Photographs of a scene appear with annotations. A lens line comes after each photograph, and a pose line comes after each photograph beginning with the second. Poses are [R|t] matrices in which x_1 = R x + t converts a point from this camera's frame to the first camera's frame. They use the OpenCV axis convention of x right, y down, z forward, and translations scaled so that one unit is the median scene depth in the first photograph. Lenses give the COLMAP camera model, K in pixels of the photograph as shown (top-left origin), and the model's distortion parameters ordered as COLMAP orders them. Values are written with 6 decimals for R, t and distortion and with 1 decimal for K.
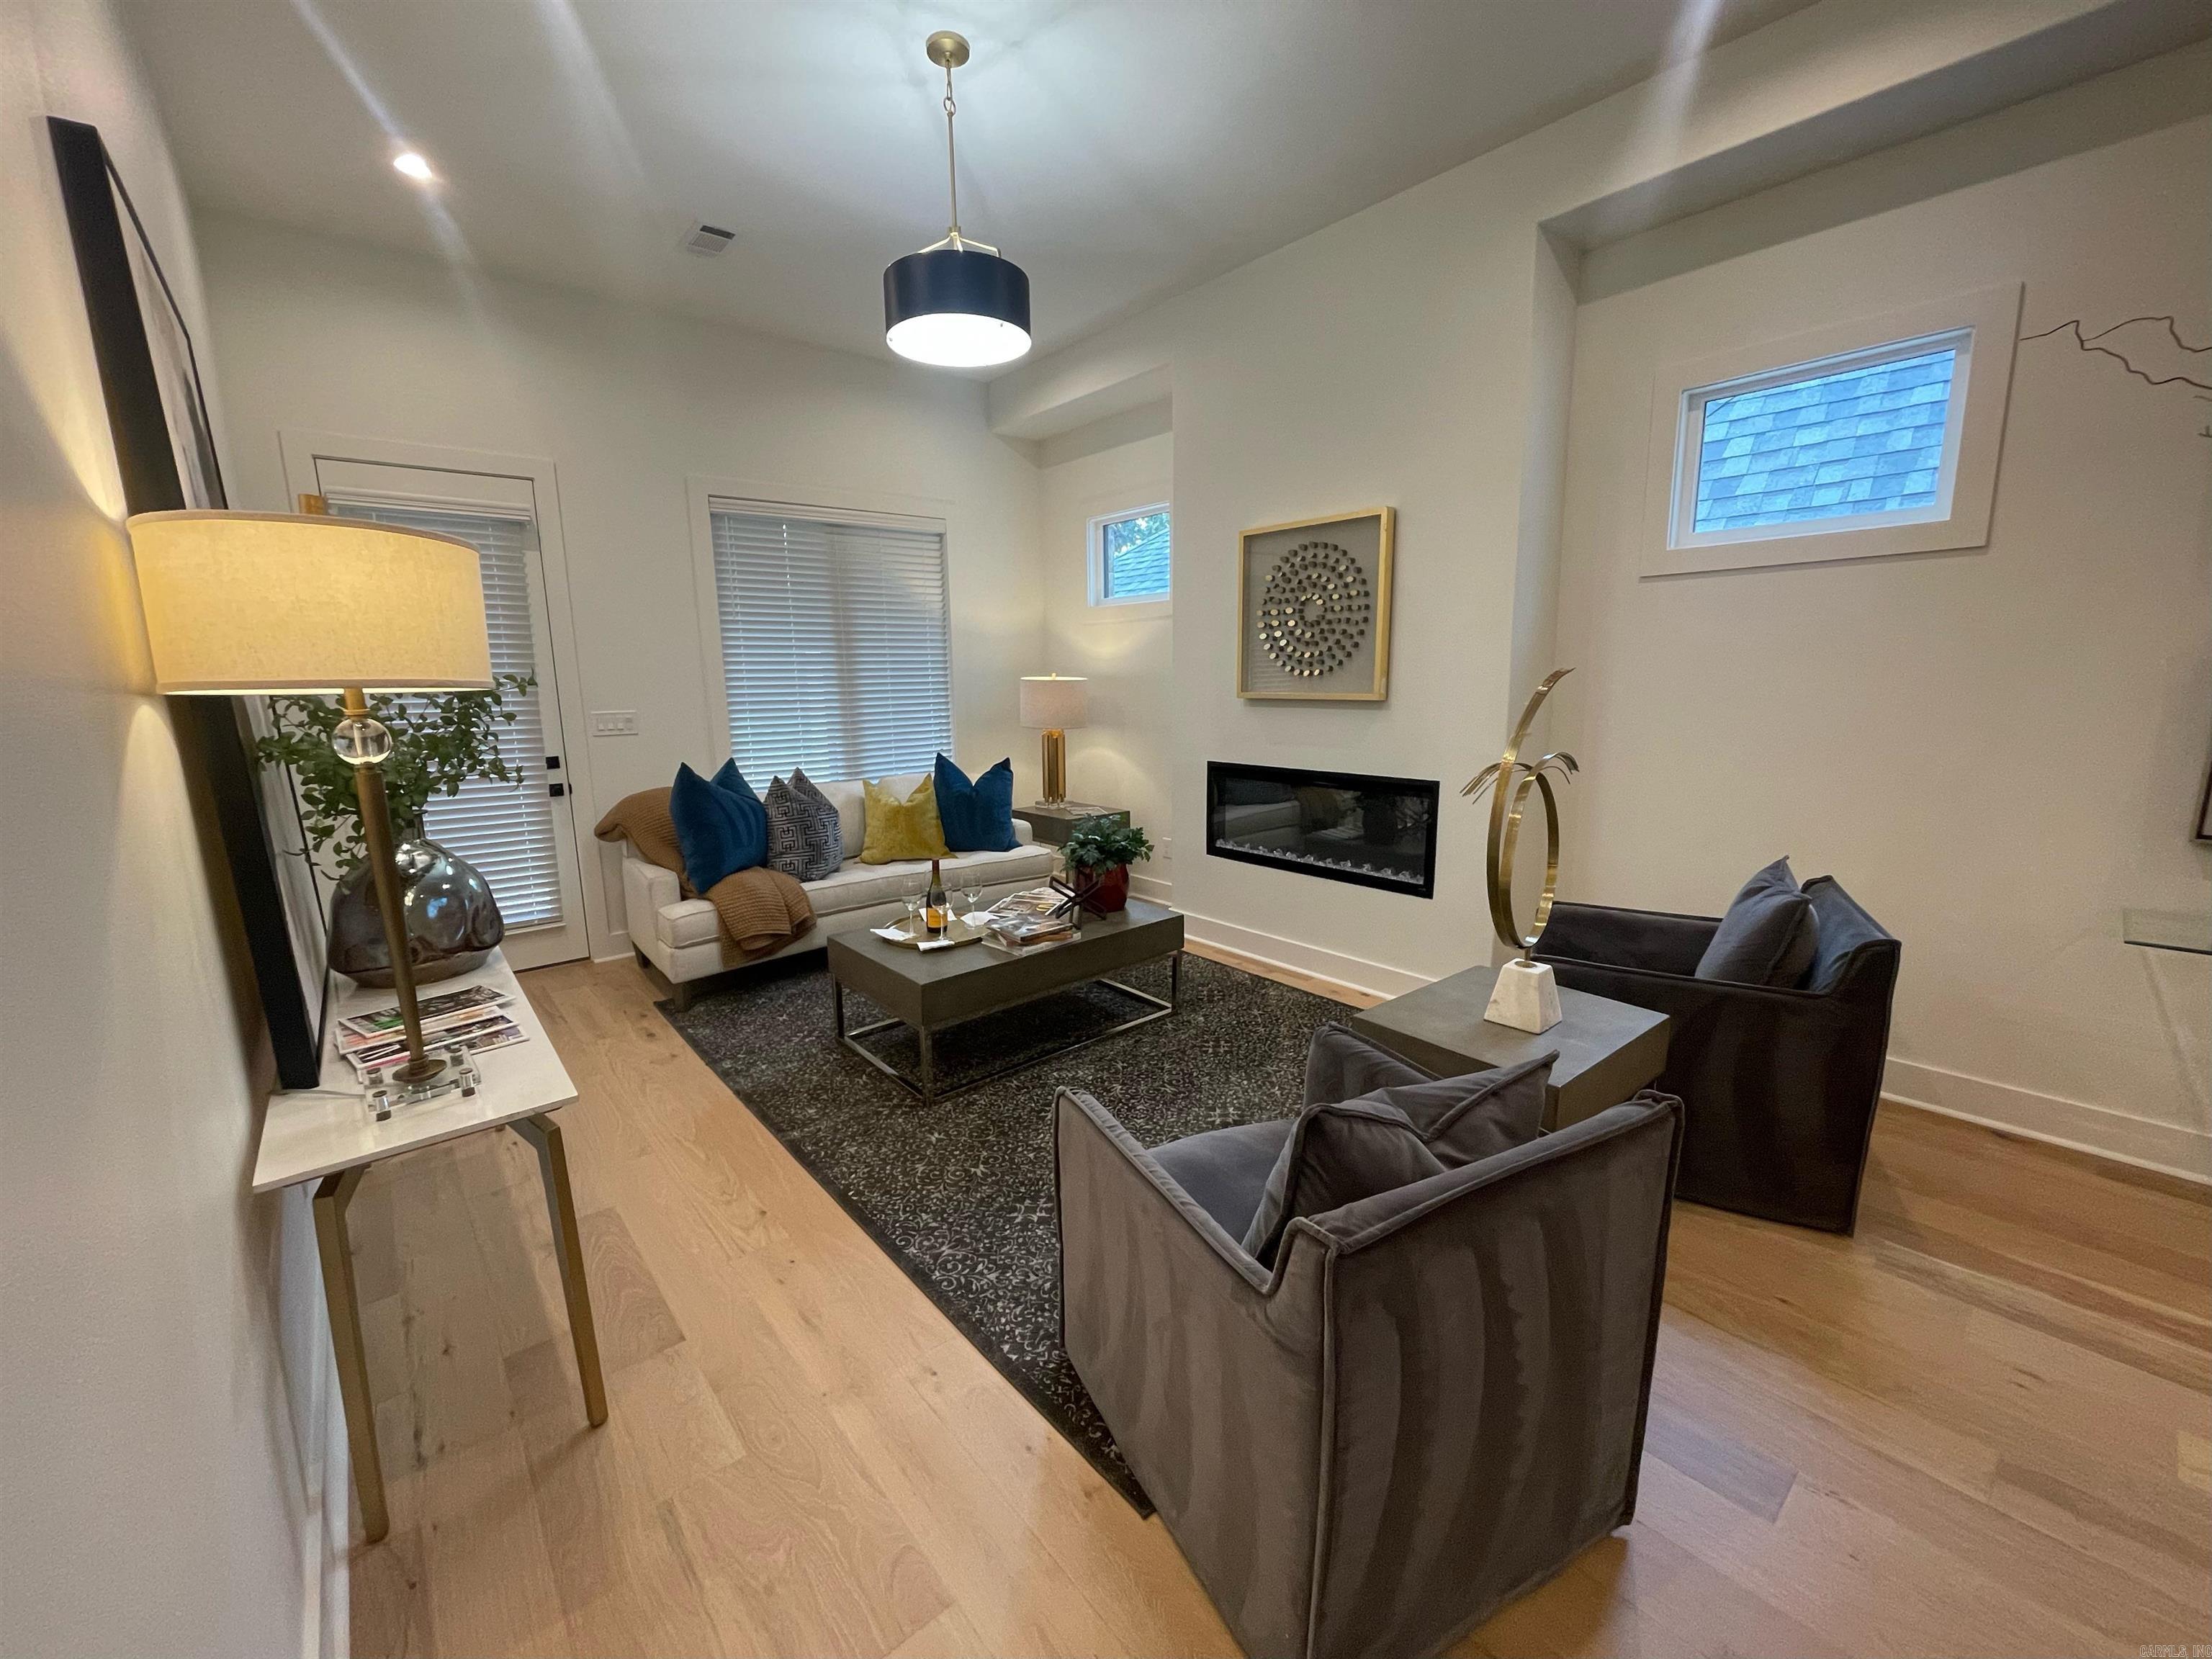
lens RADIAL K [[891.6, 0, 1090.4], [0, 891.6, 828.9], [0, 0, 1]] dist [-0.005633, 0.002549]
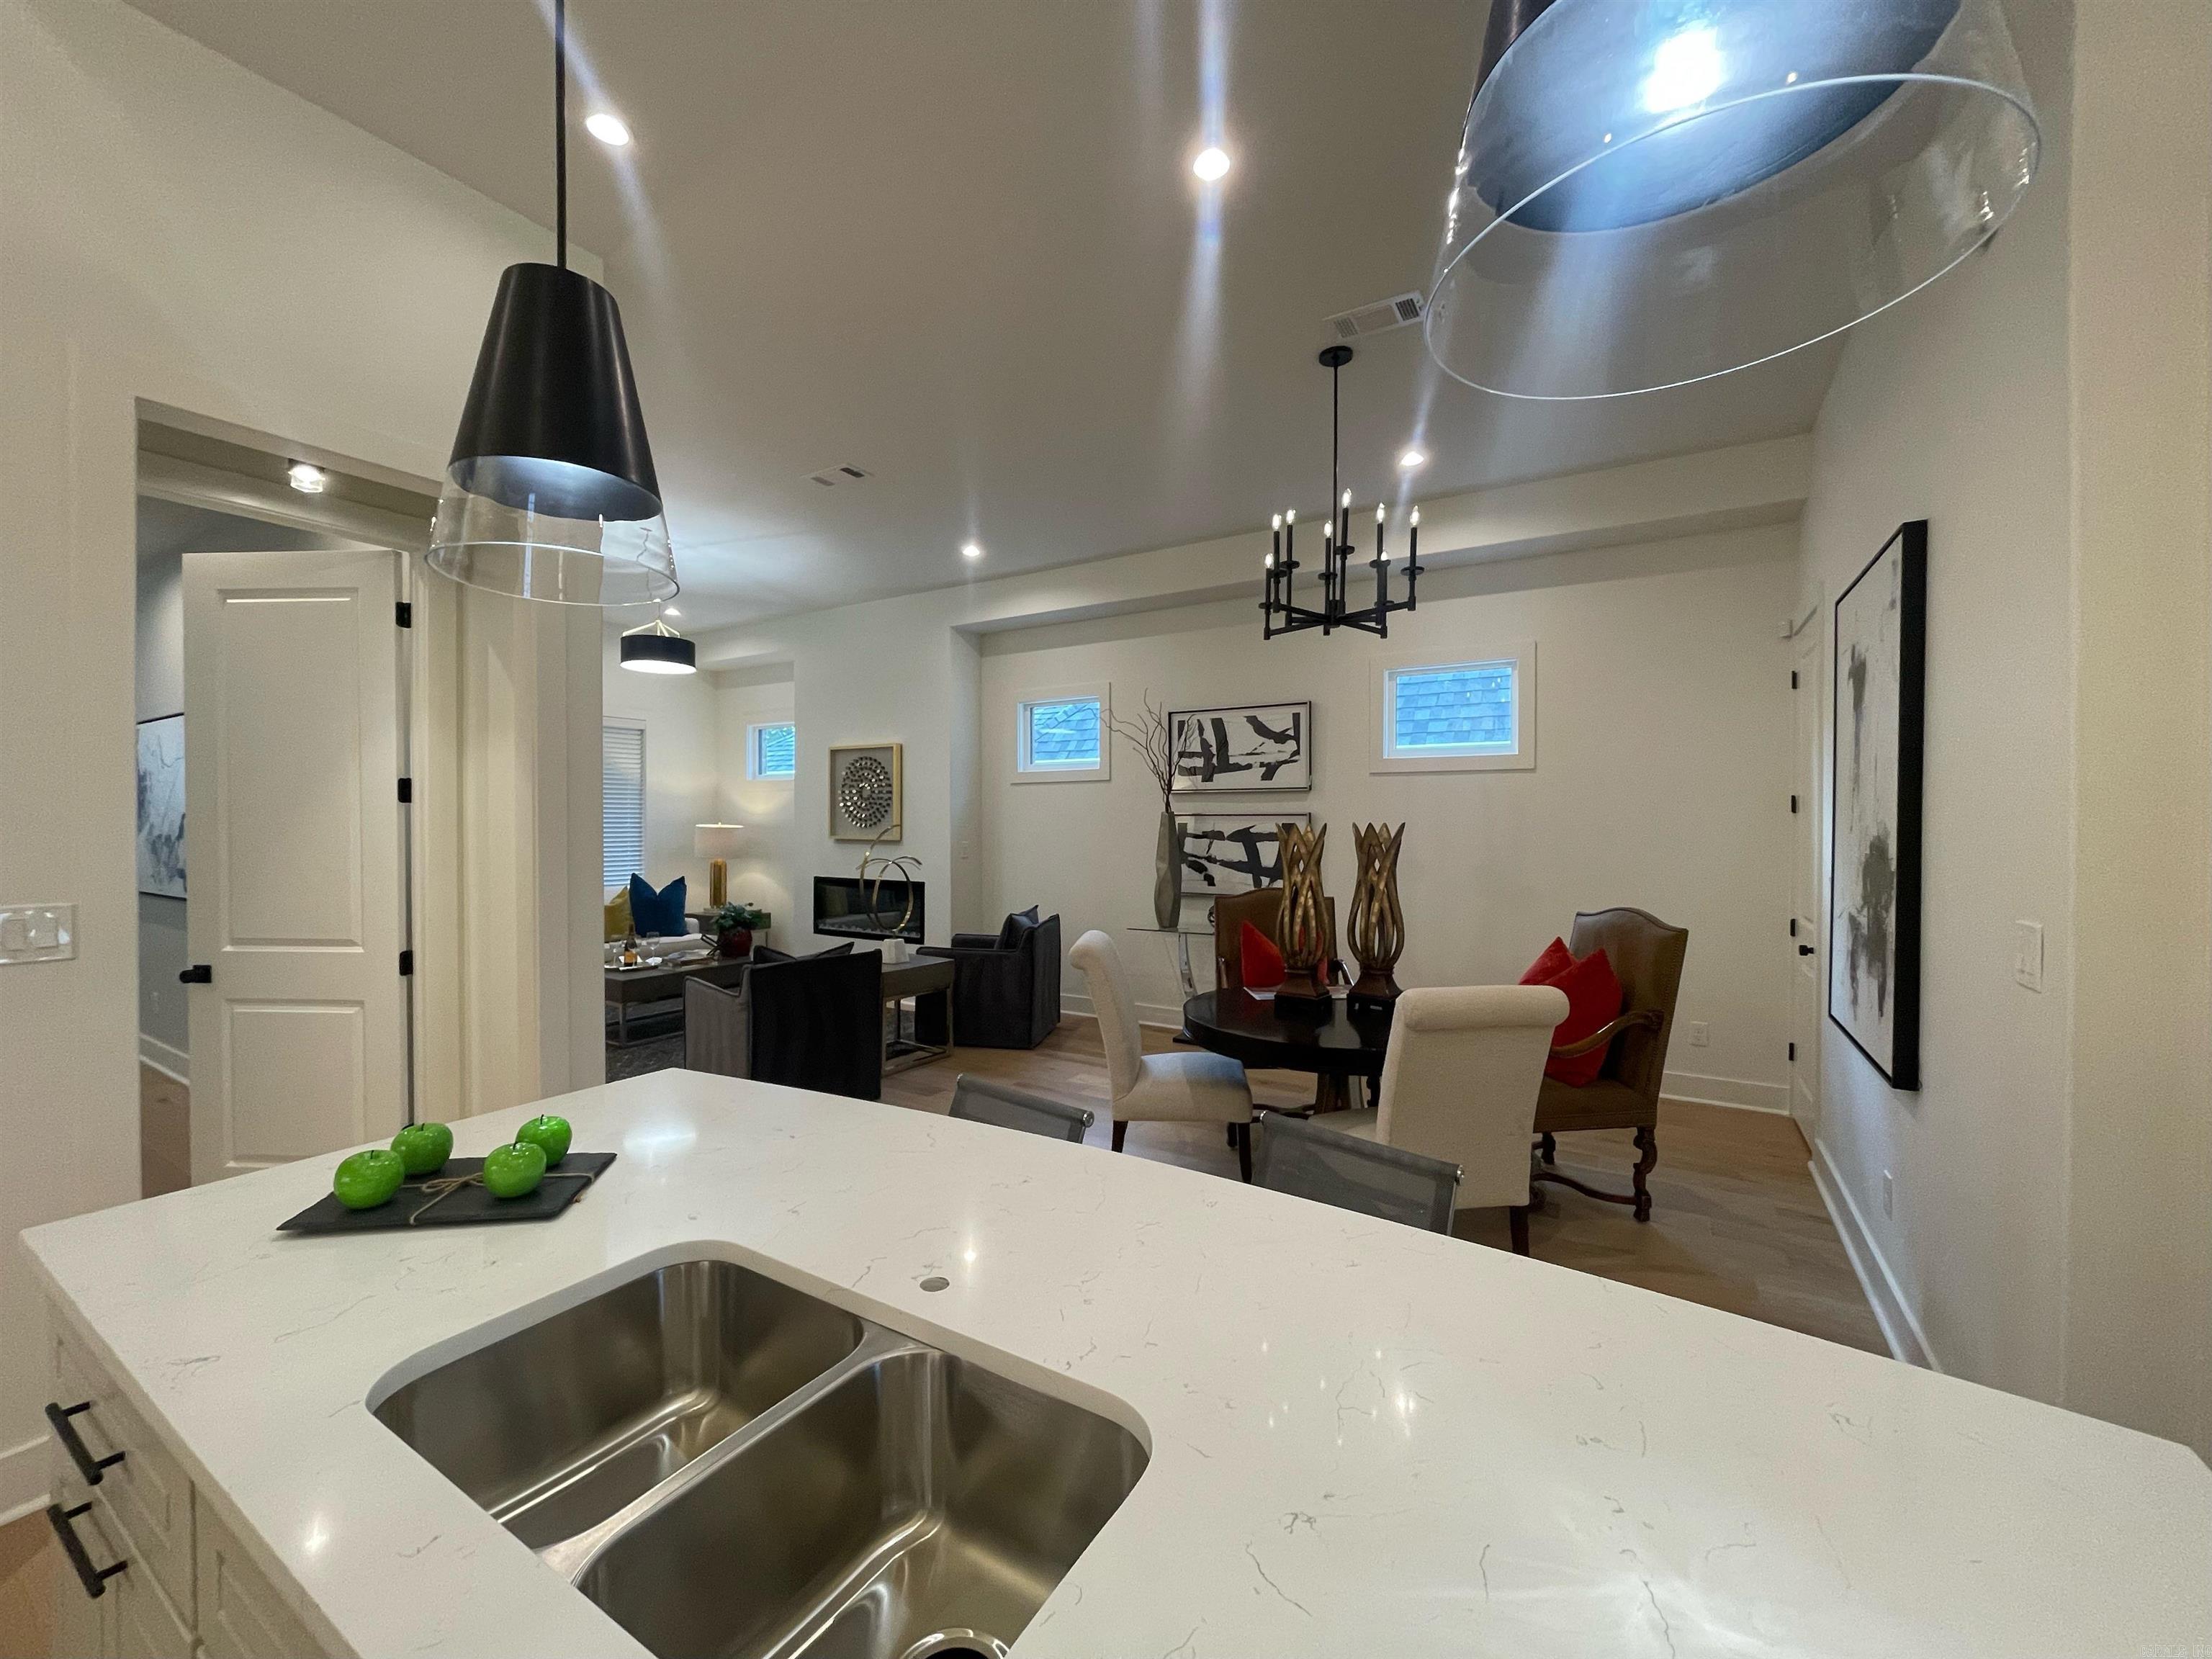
lens RADIAL K [[891.6, 0, 1095.3], [0, 891.6, 829.4], [0, 0, 1]] dist [-0.005633, 0.002549]
pose [[0.949053, 0.019106, 0.314537, 0.120536], [0.034475, 0.985874, -0.163905, 0.145857], [-0.313225, 0.166398, 0.934988, -0.839837]]
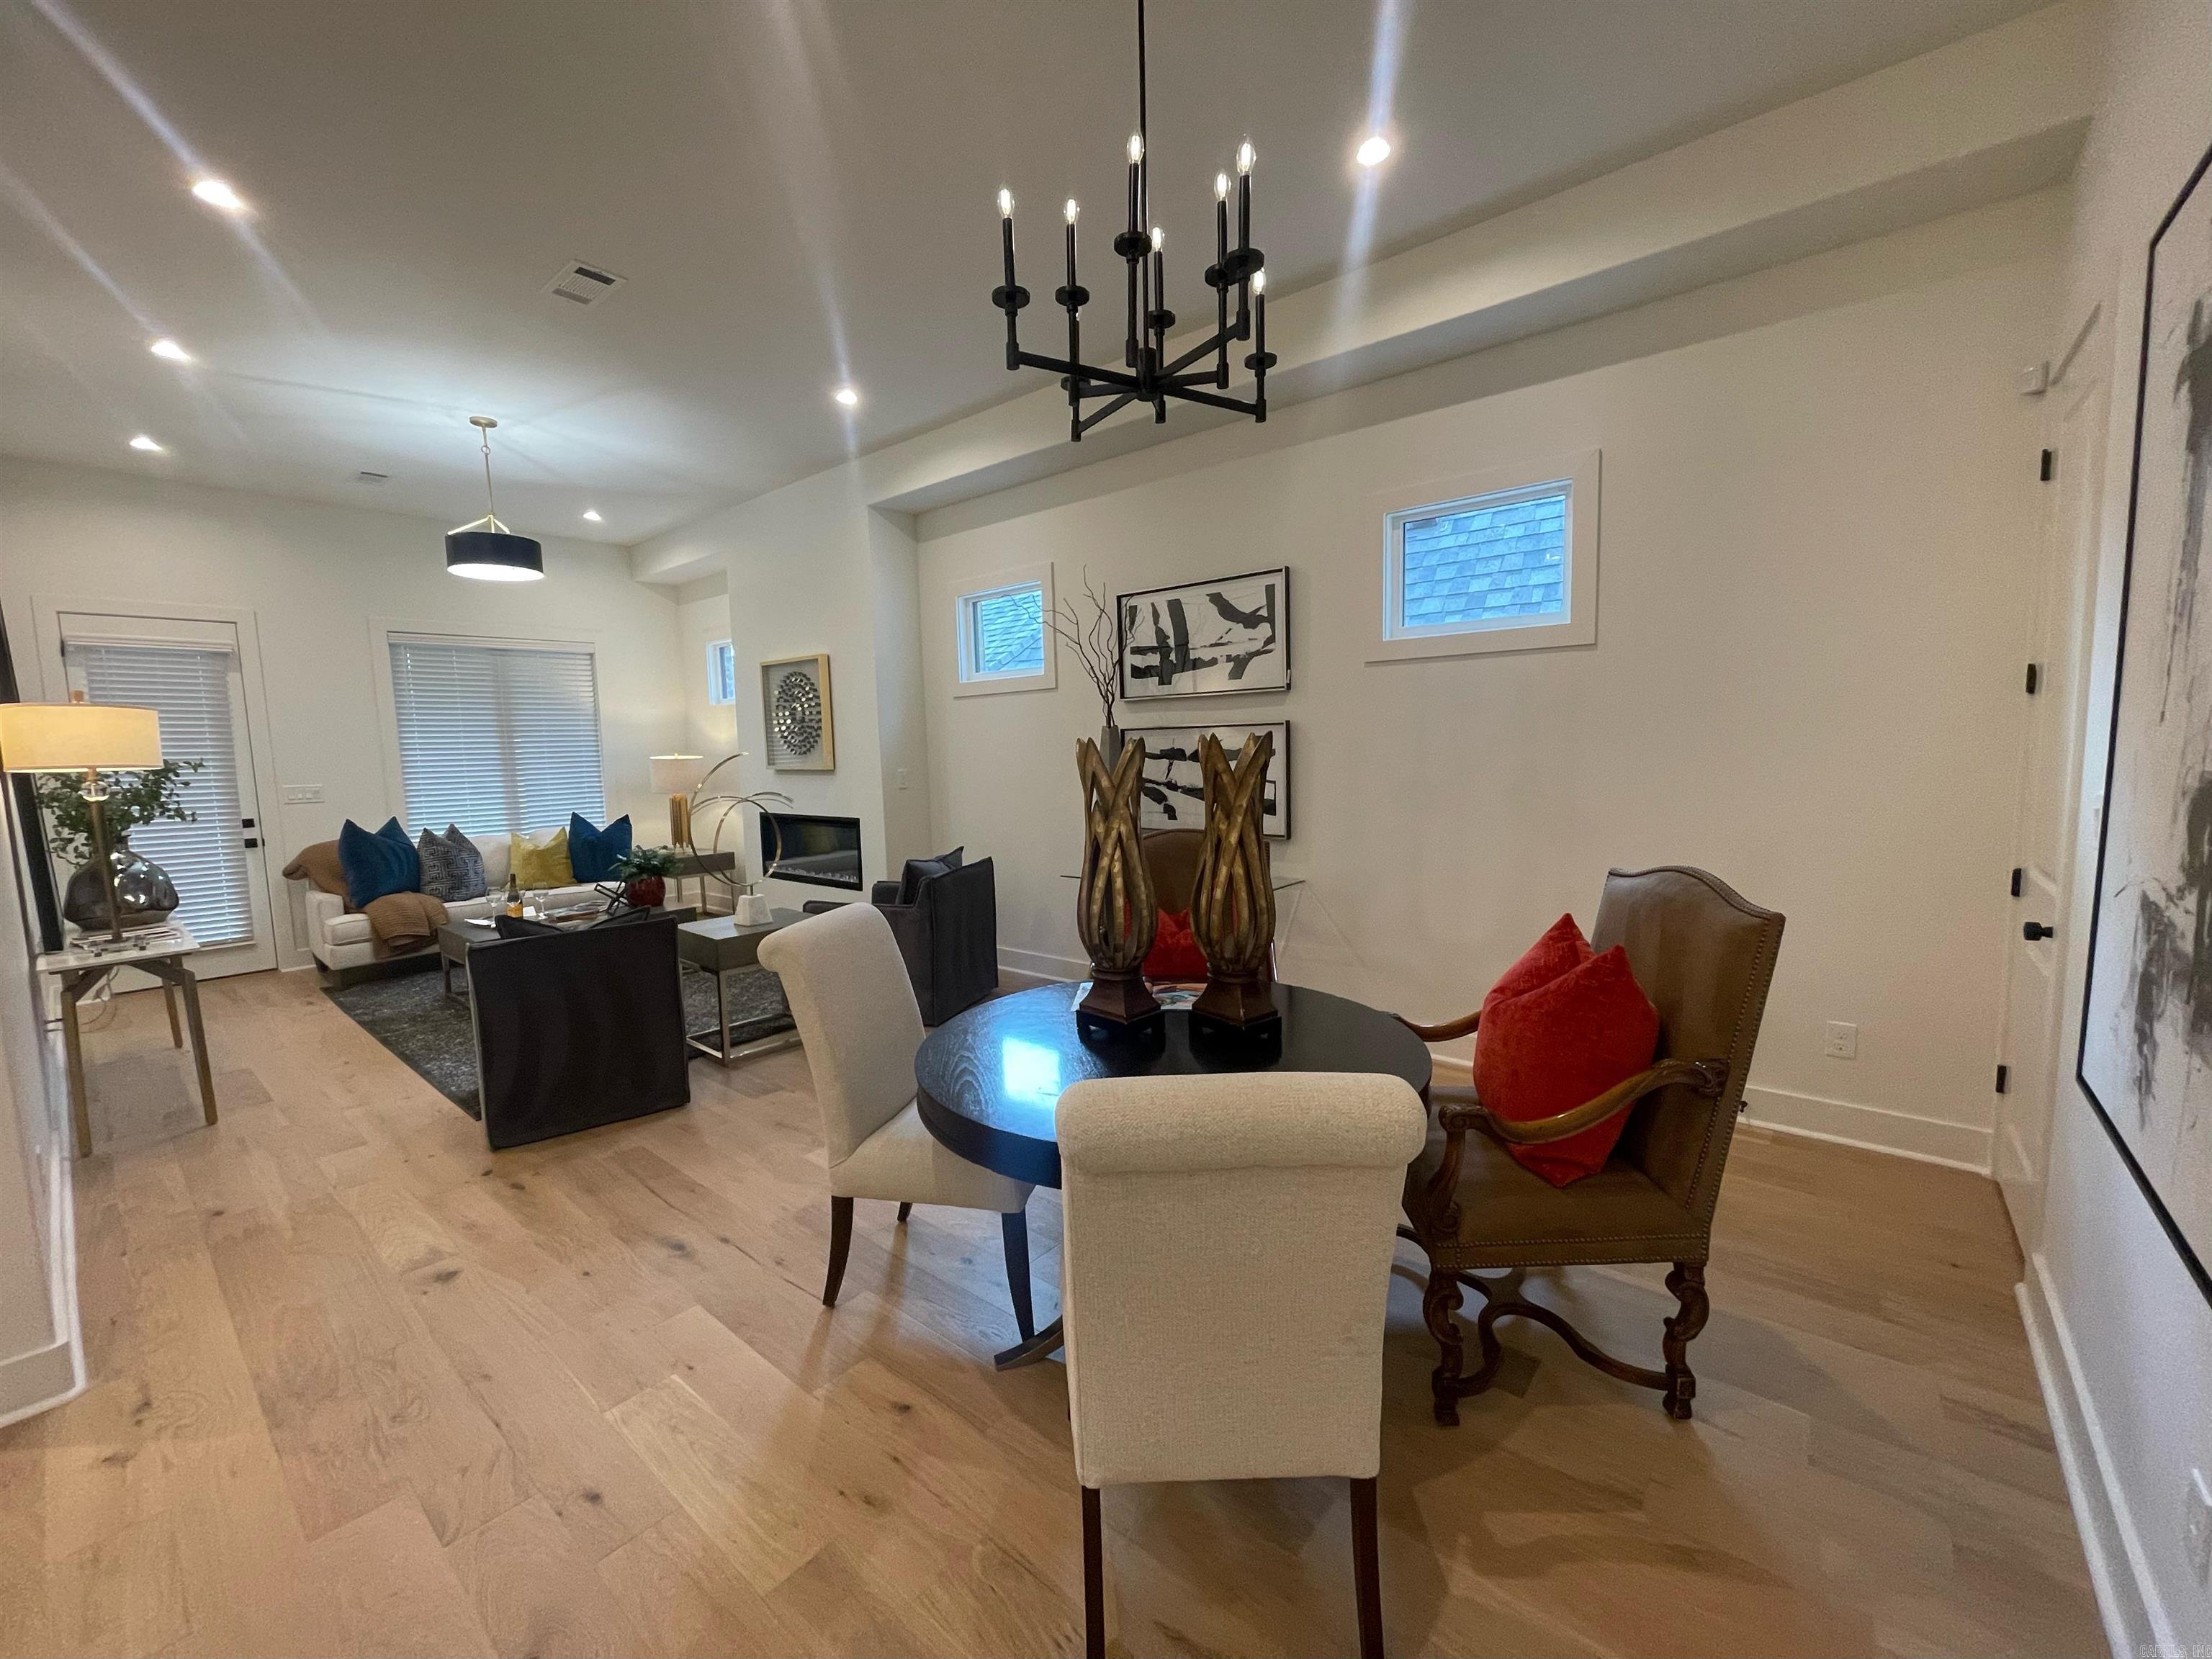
lens RADIAL K [[891.6, 0, 1094.8], [0, 891.6, 829.5], [0, 0, 1]] dist [-0.005633, 0.002549]
pose [[0.984759, -0.025096, 0.172106, 0.481054], [0.038999, 0.996200, -0.077880, 0.100529], [-0.169497, 0.083405, 0.981995, -0.610837]]
